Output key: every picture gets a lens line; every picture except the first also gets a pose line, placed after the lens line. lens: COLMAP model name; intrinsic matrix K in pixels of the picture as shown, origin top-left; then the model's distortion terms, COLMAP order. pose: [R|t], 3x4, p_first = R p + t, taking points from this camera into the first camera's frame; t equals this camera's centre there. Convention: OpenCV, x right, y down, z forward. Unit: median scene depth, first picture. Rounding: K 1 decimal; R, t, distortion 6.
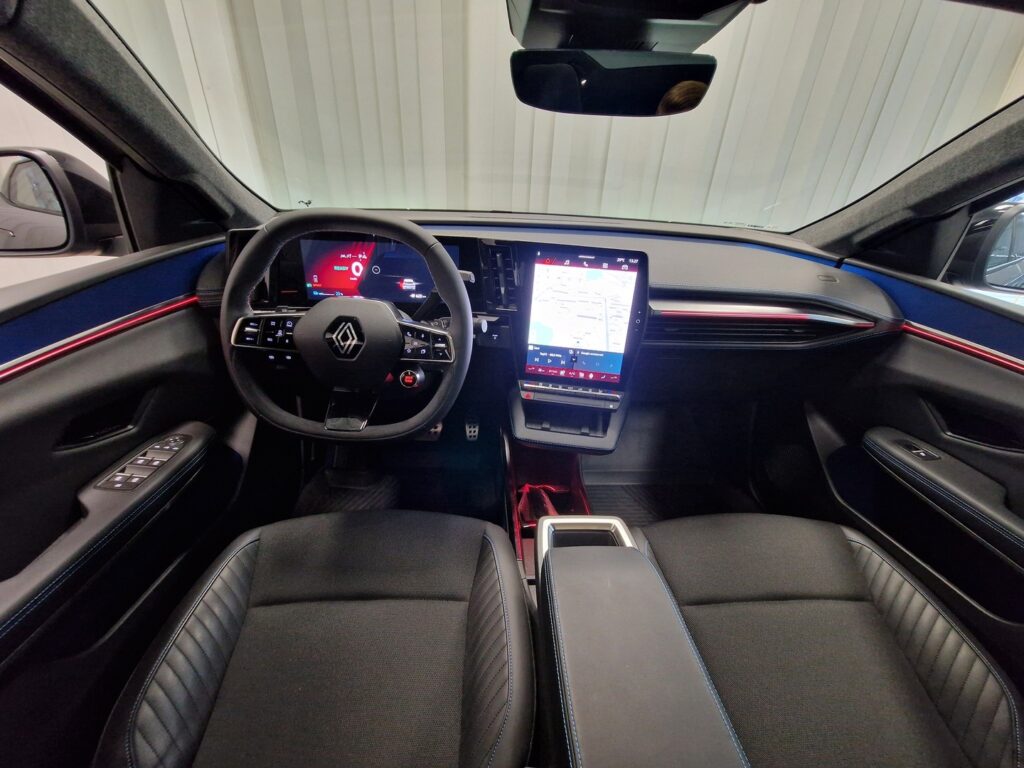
lens RADIAL K [[412.4, 0, 514.4], [0, 412.4, 392.8], [0, 0, 1]] dist [-0.012055, 0.000460]
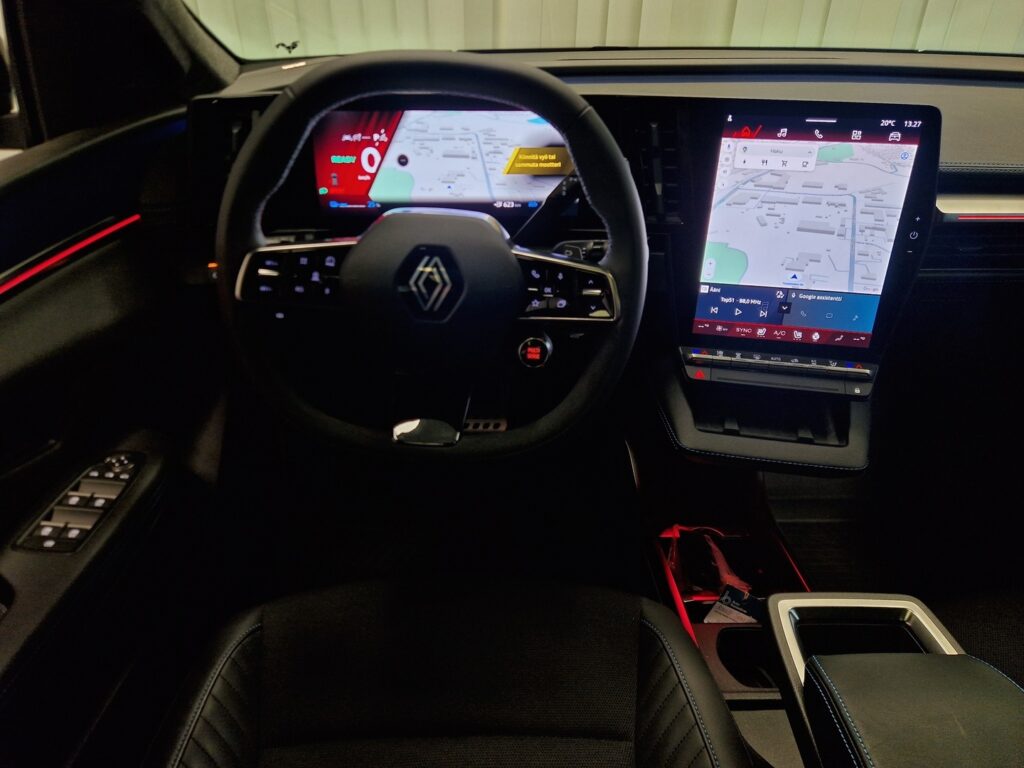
lens RADIAL K [[682.4, 0, 510.3], [0, 682.4, 378.5], [0, 0, 1]] dist [0.028346, -0.015532]
pose [[0.997501, -0.016484, -0.068707, -0.180324], [0.018436, 0.999441, 0.027876, -0.019802], [0.068210, -0.029073, 0.997247, 0.047200]]
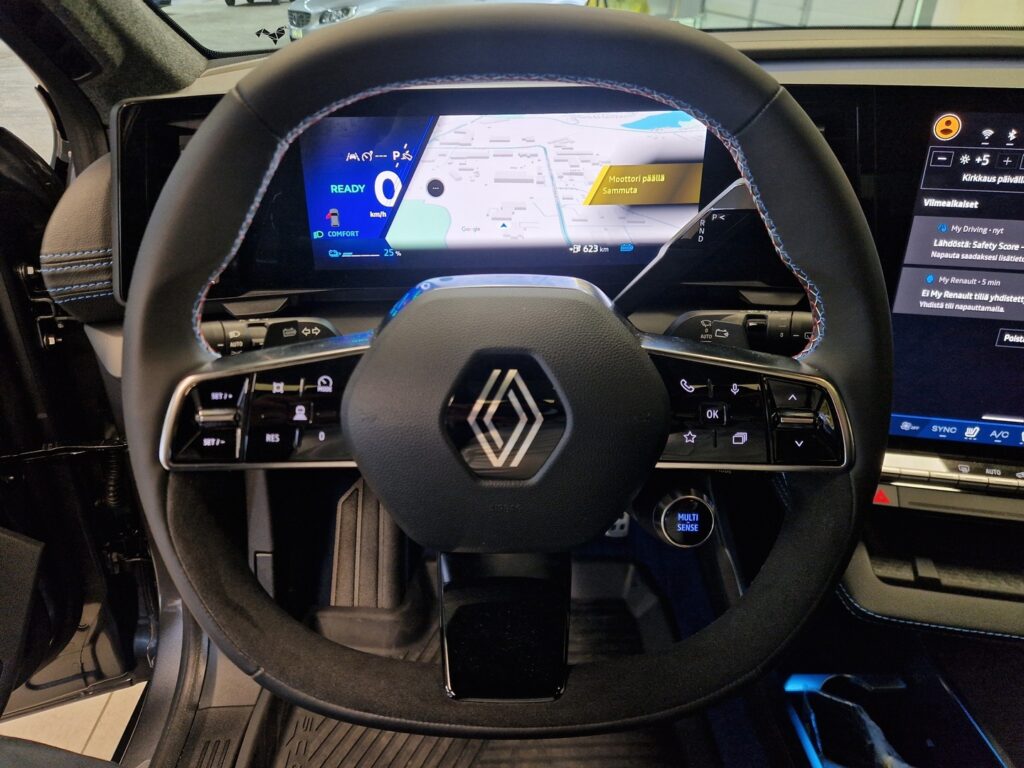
lens RADIAL K [[682.4, 0, 510.8], [0, 682.4, 380.6], [0, 0, 1]] dist [0.028346, -0.015532]
pose [[0.996352, -0.032409, -0.078940, -0.277716], [0.034323, 0.999146, 0.023005, -0.135328], [0.078127, -0.025631, 0.996614, 0.368536]]
